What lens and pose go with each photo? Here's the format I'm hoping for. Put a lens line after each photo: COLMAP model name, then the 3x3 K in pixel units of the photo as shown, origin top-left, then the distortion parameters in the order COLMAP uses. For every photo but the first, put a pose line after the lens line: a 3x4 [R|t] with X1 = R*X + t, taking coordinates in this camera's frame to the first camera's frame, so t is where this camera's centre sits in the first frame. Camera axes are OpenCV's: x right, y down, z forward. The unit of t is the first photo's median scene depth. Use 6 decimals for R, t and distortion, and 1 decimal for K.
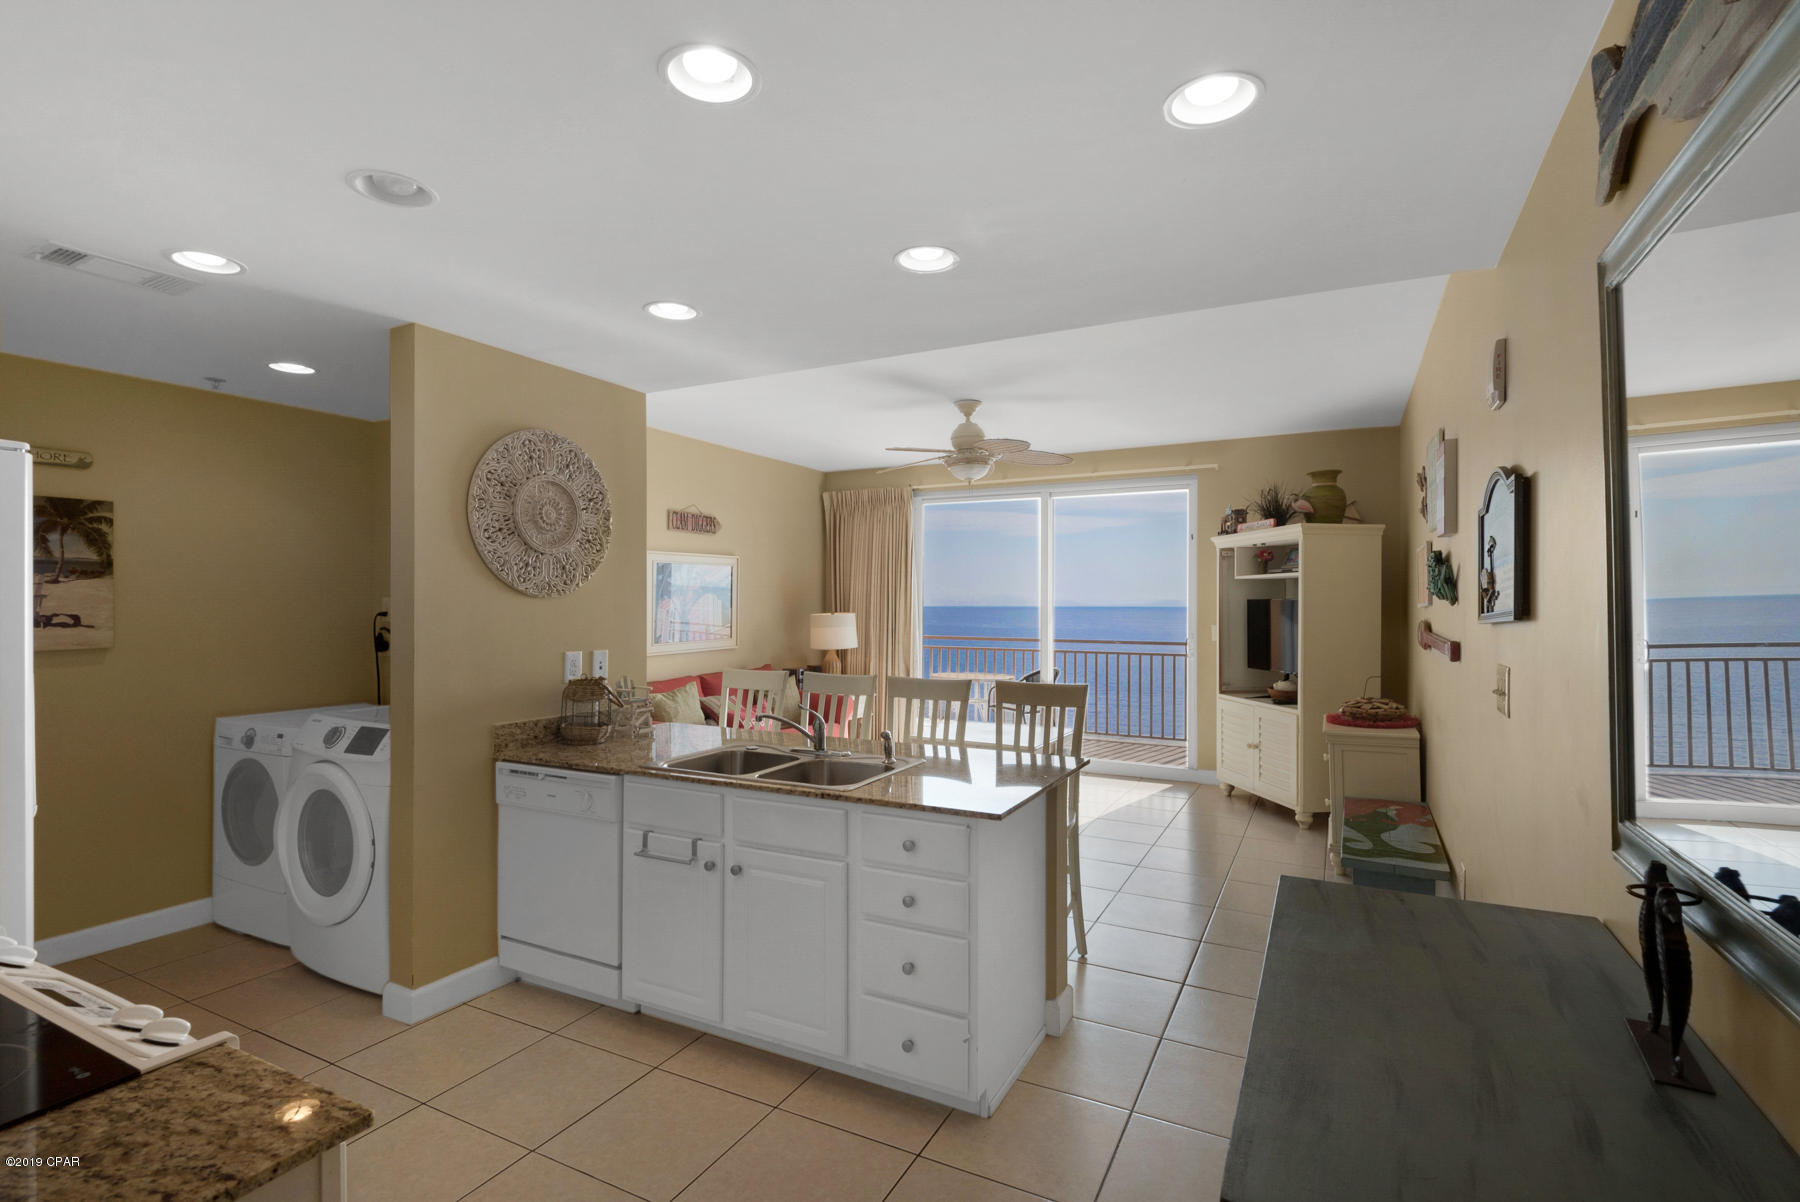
lens RADIAL K [[847.4, 0, 909.2], [0, 847.4, 598.5], [0, 0, 1]] dist [0.024440, -0.017809]
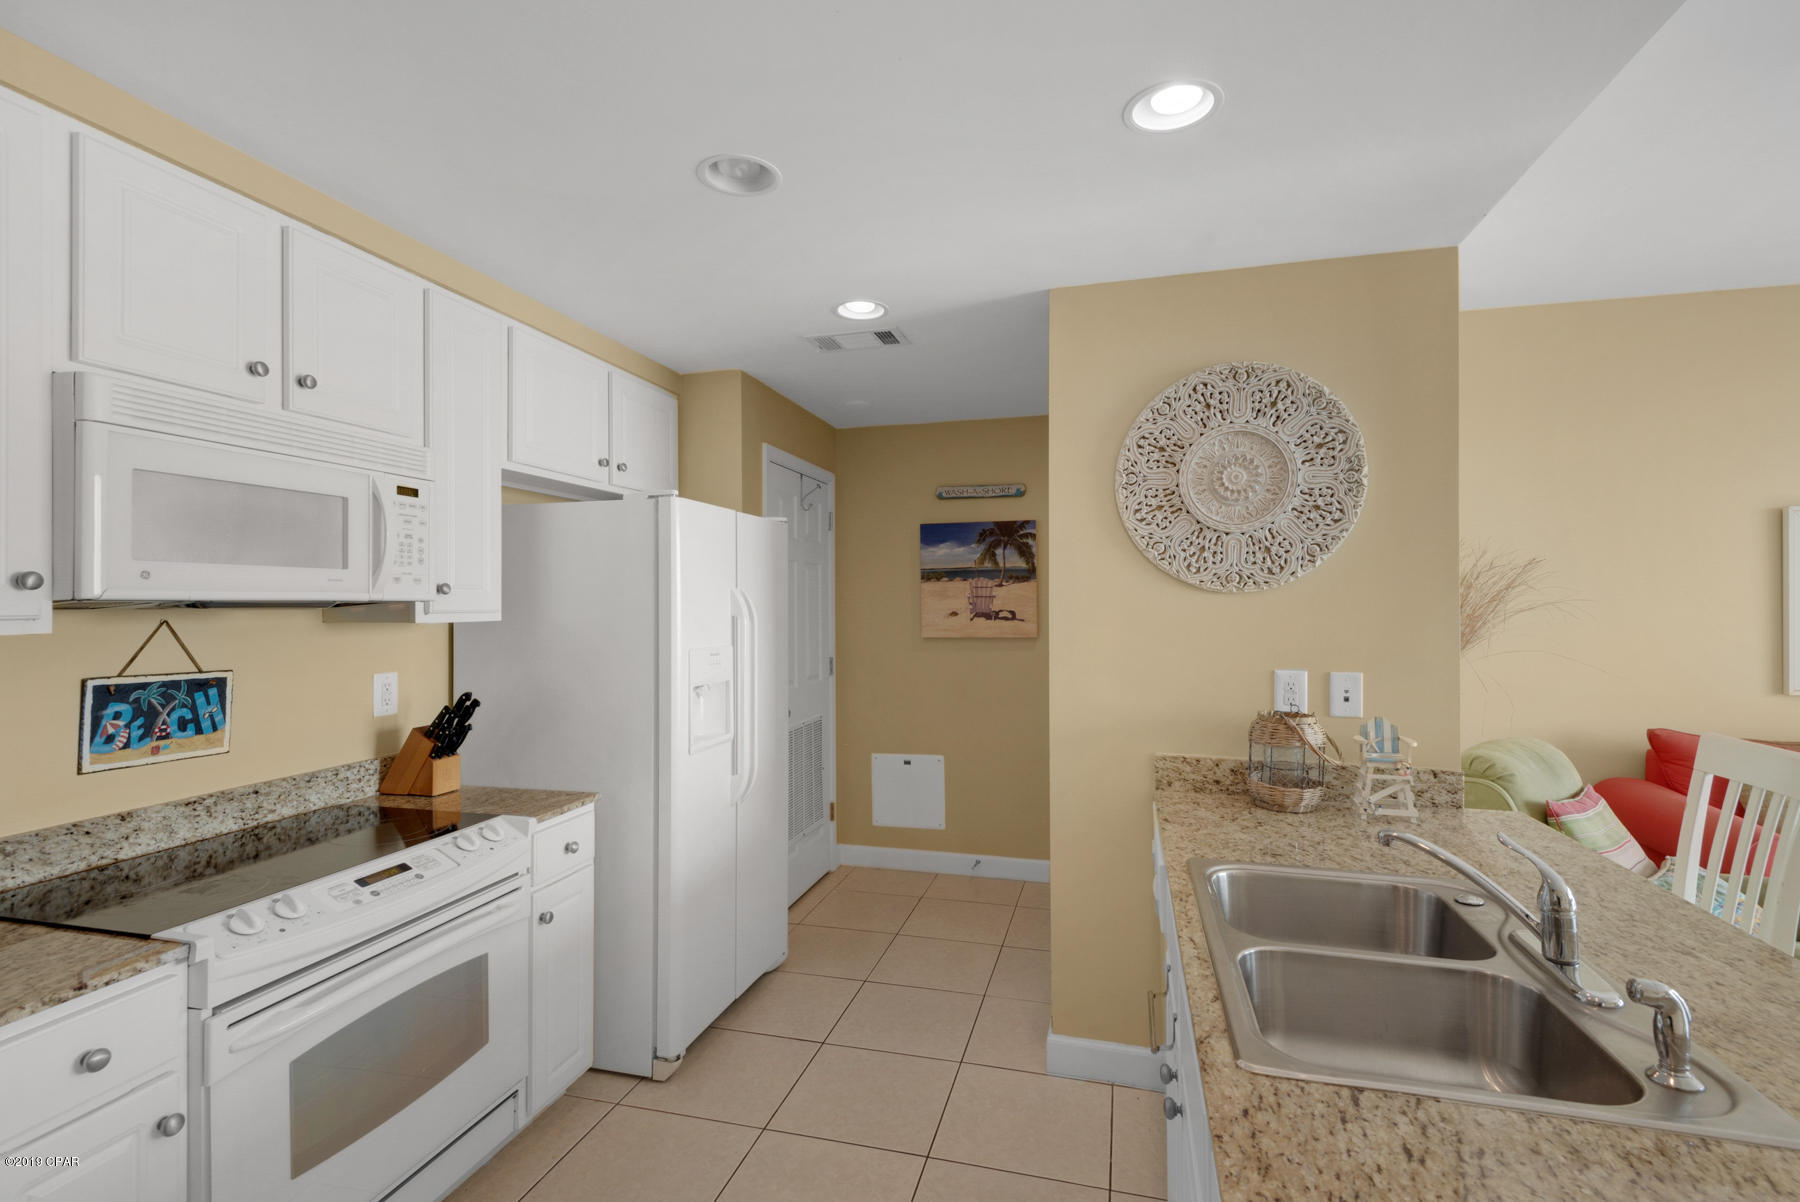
lens RADIAL K [[822.6, 0, 900.0], [0, 822.6, 601.0], [0, 0, 1]] dist [0.033893, -0.011213]
pose [[0.201965, -0.002395, -0.979390, 0.195822], [0.007663, 0.999970, -0.000865, 0.003879], [0.979363, -0.007330, 0.201977, 0.546251]]
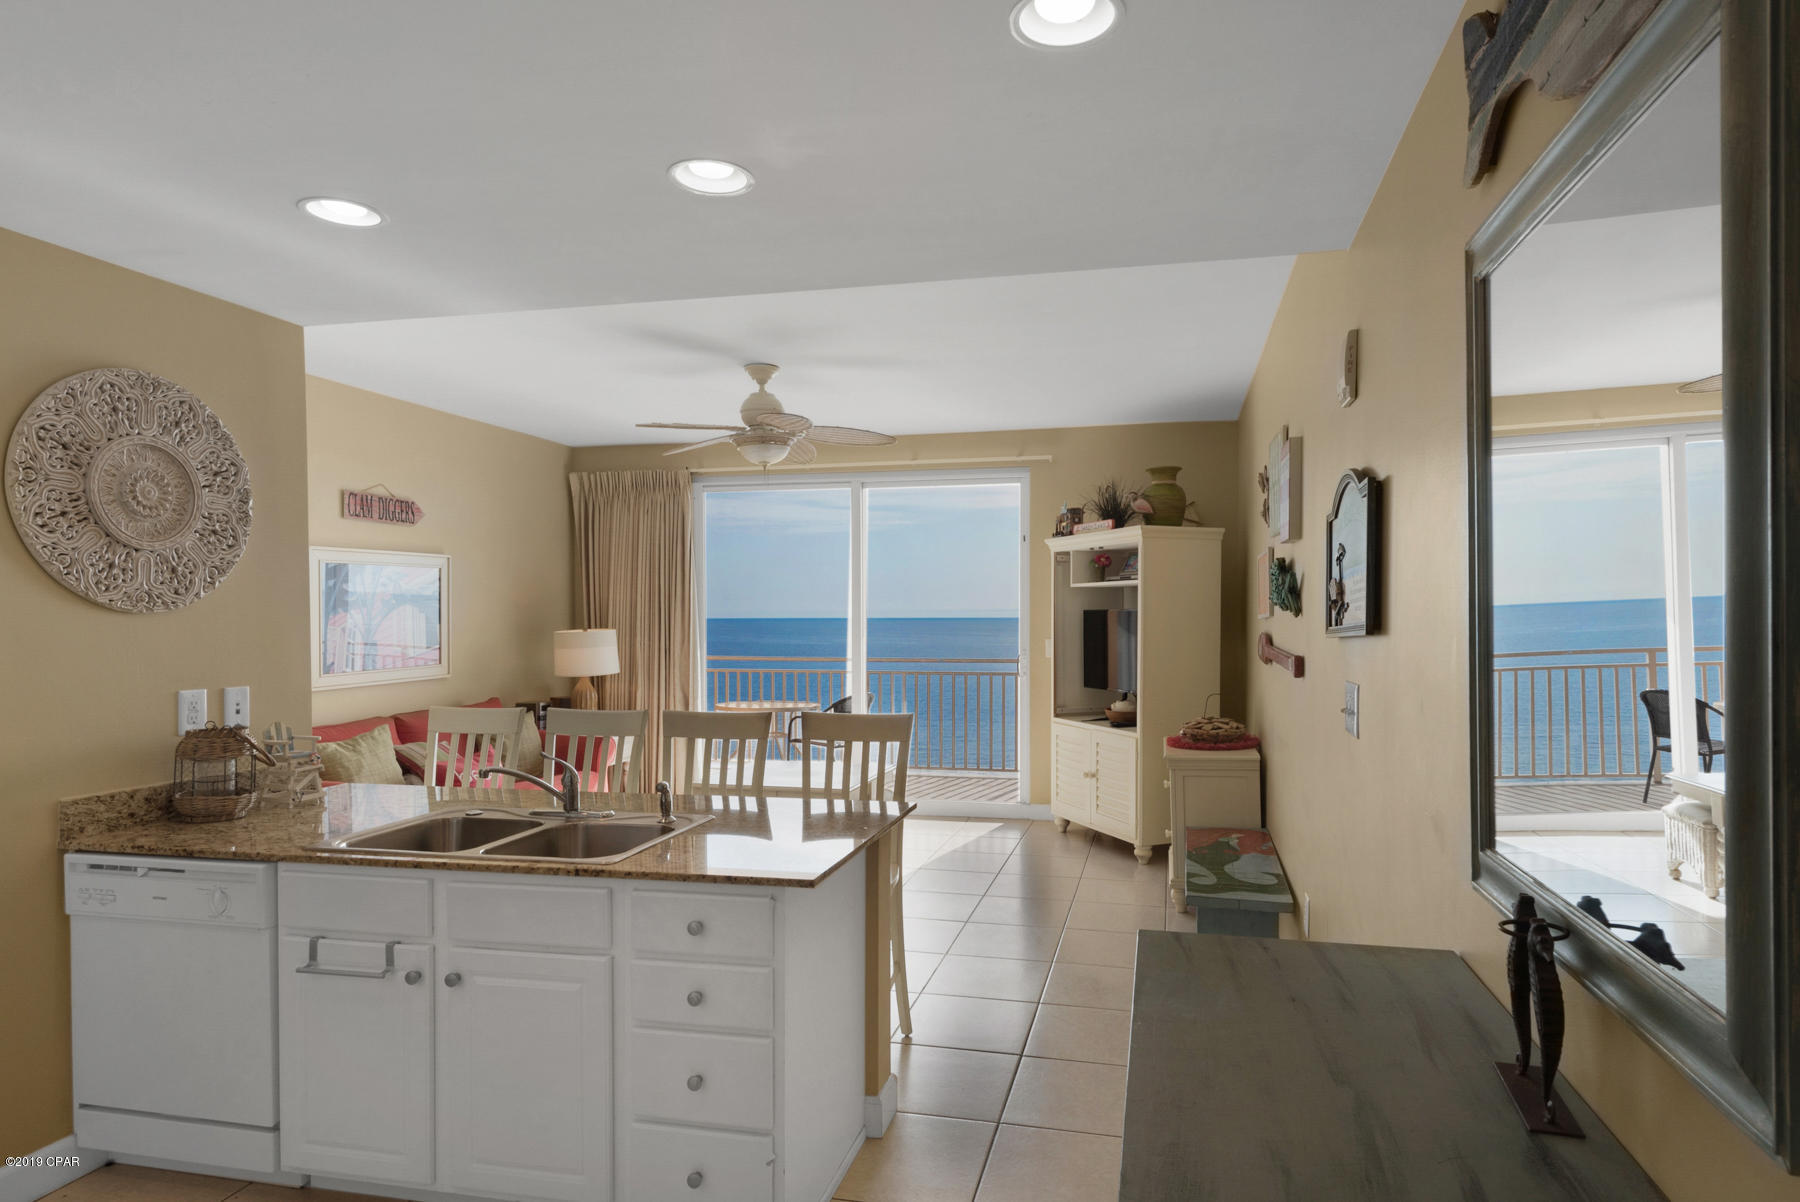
lens RADIAL K [[1017.9, 0, 957.5], [0, 1017.9, 630.4], [0, 0, 1]] dist [0.036174, -0.023184]
pose [[0.966092, -0.009557, 0.258021, -0.005066], [0.004066, 0.999754, 0.021805, -0.002680], [-0.258166, -0.020017, 0.965893, 0.018536]]
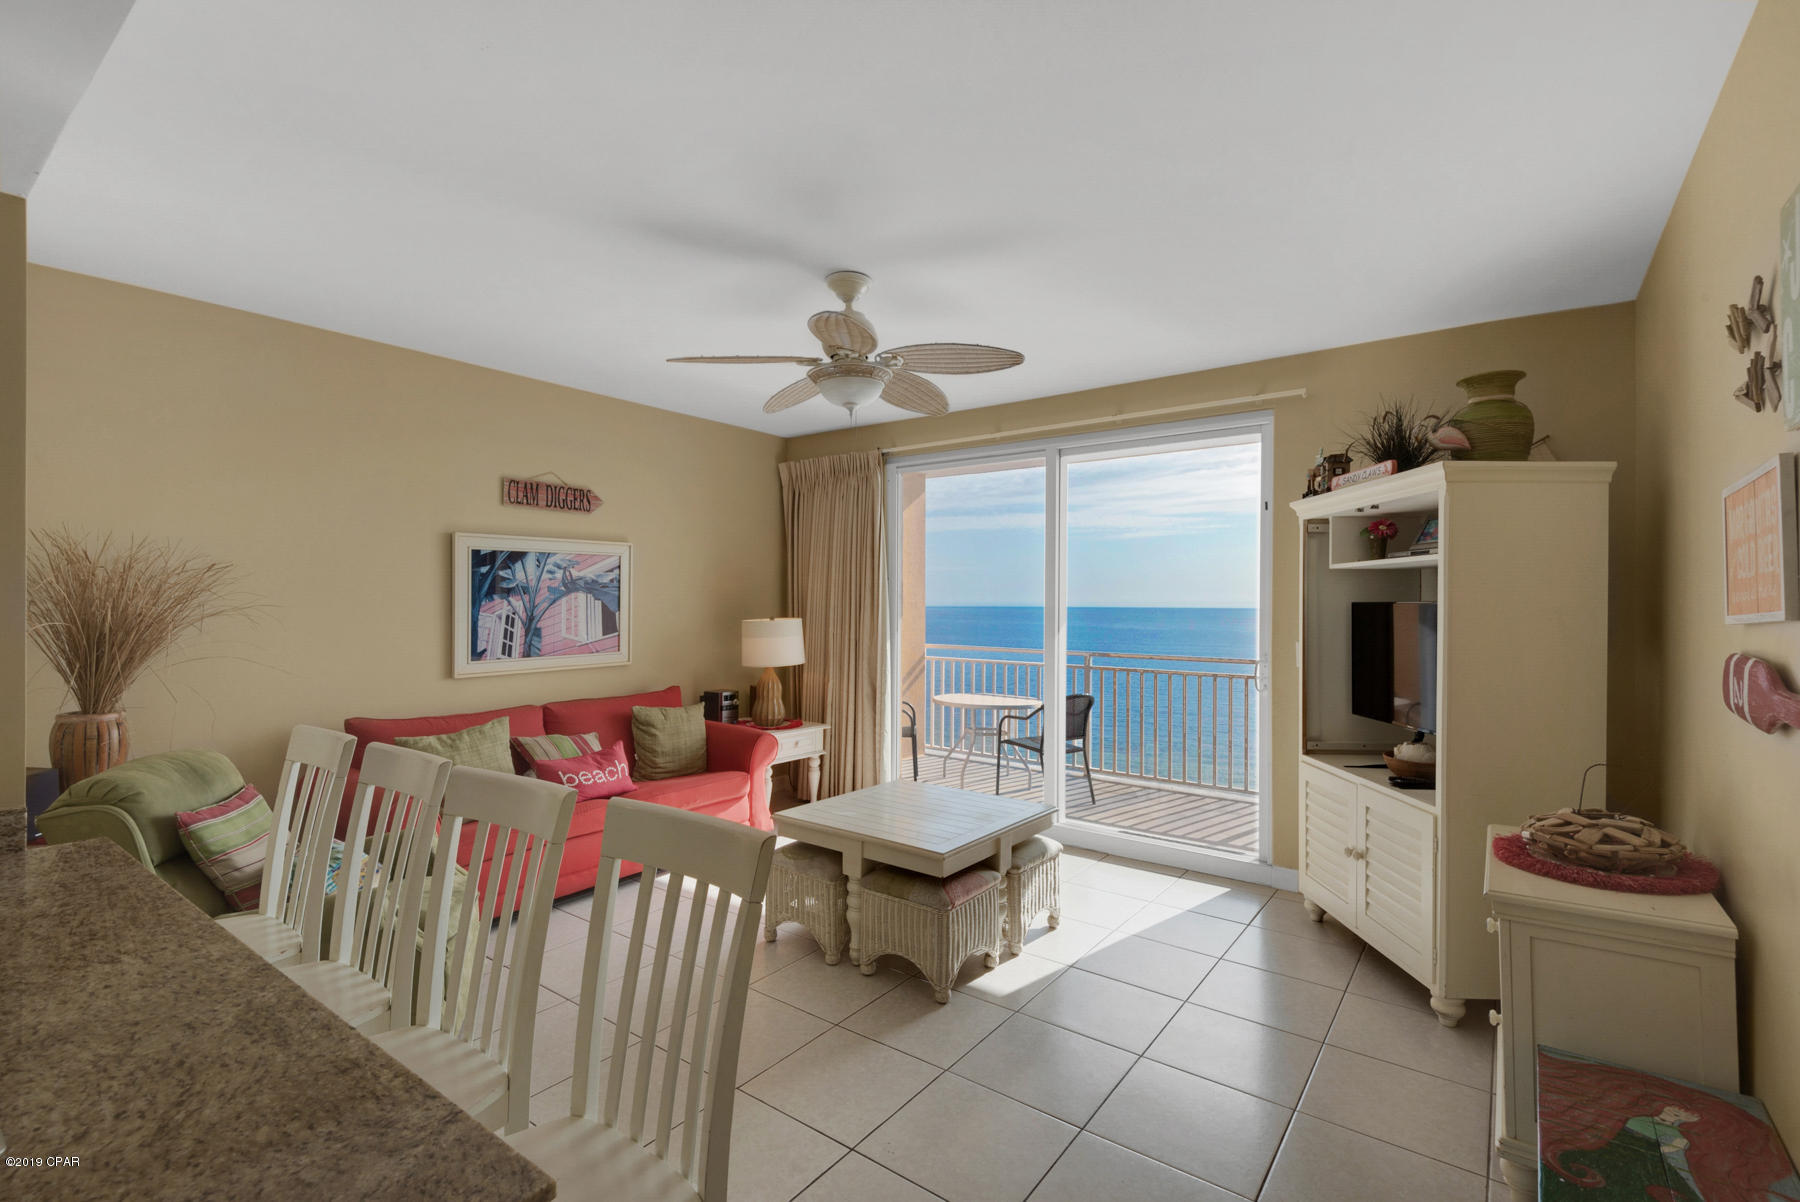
lens RADIAL K [[819.2, 0, 900.0], [0, 819.2, 601.0], [0, 0, 1]] dist [0.003361, -0.000434]
pose [[0.985497, 0.002466, -0.169672, 0.320470], [-0.002047, 0.999994, 0.002645, -0.001379], [0.169678, -0.002259, 0.985497, 0.657253]]
